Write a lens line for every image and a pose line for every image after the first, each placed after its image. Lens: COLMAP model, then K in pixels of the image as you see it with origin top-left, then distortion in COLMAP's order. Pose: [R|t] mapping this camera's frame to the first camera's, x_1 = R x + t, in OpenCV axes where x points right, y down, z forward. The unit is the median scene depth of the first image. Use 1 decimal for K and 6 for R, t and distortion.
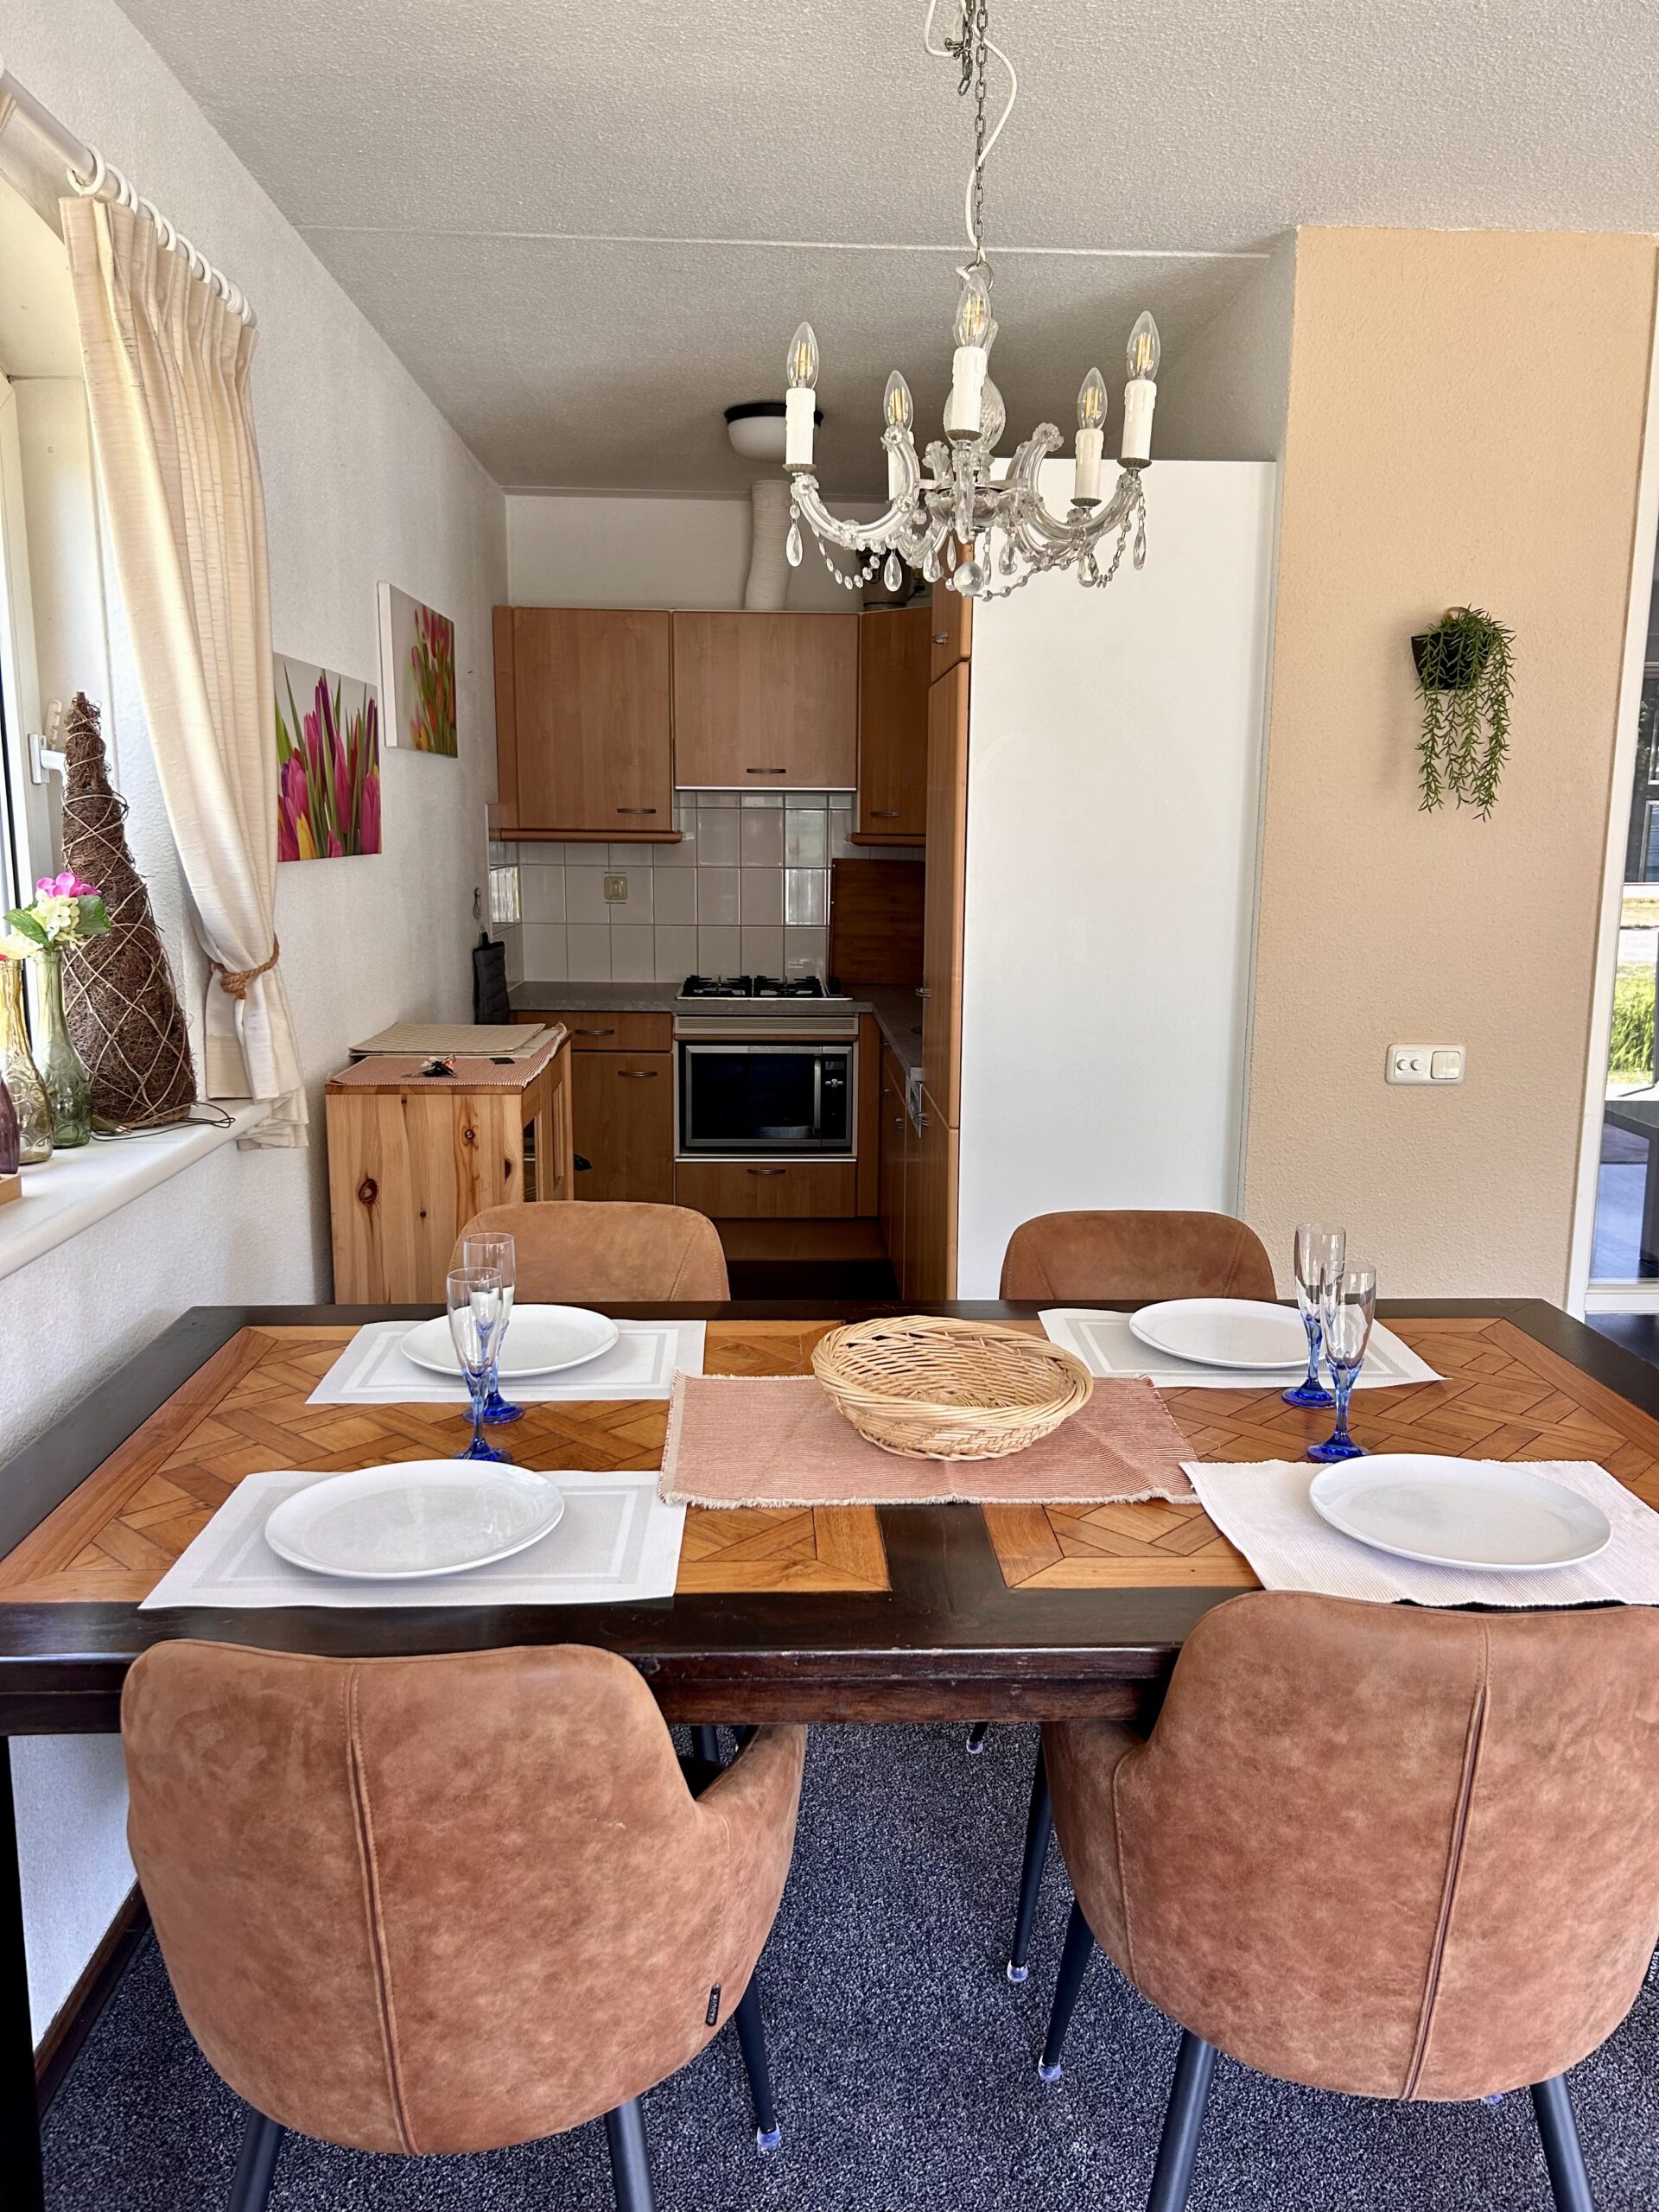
lens RADIAL K [[1662.3, 0, 846.9], [0, 1662.3, 1116.6], [0, 0, 1]] dist [0.055975, -0.066890]
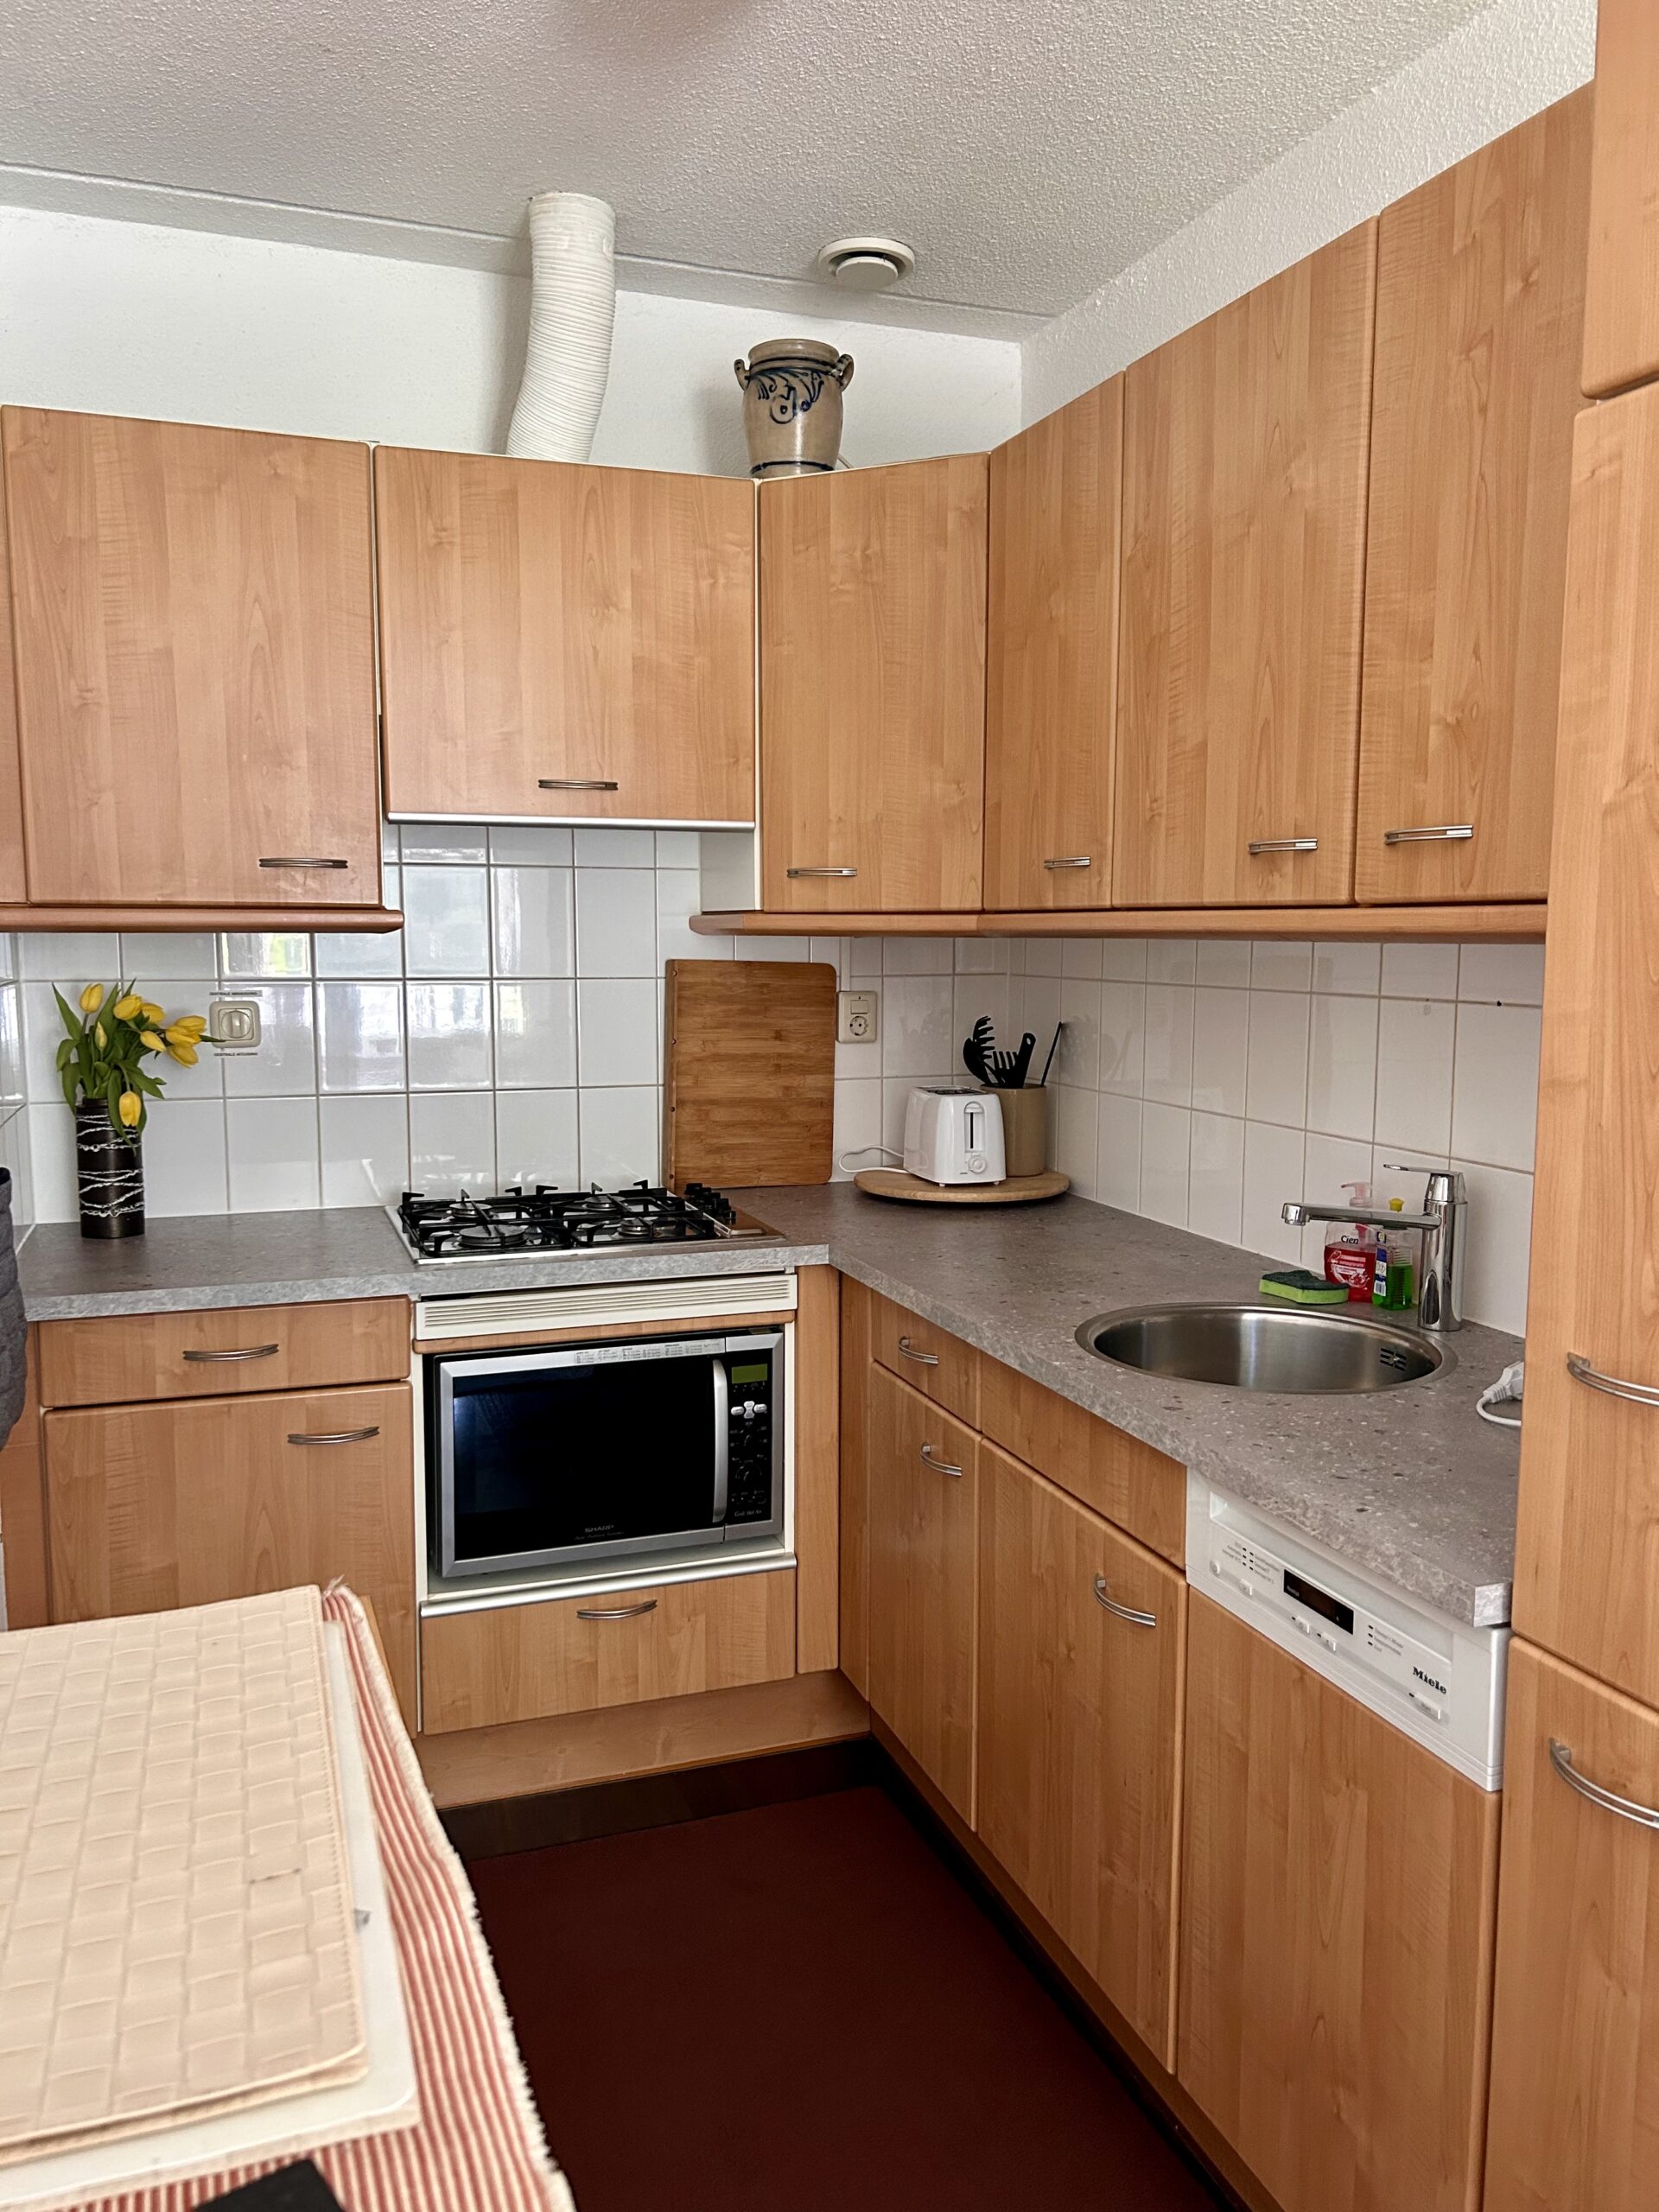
lens RADIAL K [[1662.3, 0, 846.8], [0, 1662.3, 1094.9], [0, 0, 1]] dist [0.055975, -0.066890]
pose [[0.955612, -0.039228, 0.292005, -0.120629], [0.061155, 0.995921, -0.066341, -0.078685], [-0.288211, 0.081253, 0.954113, 0.514112]]
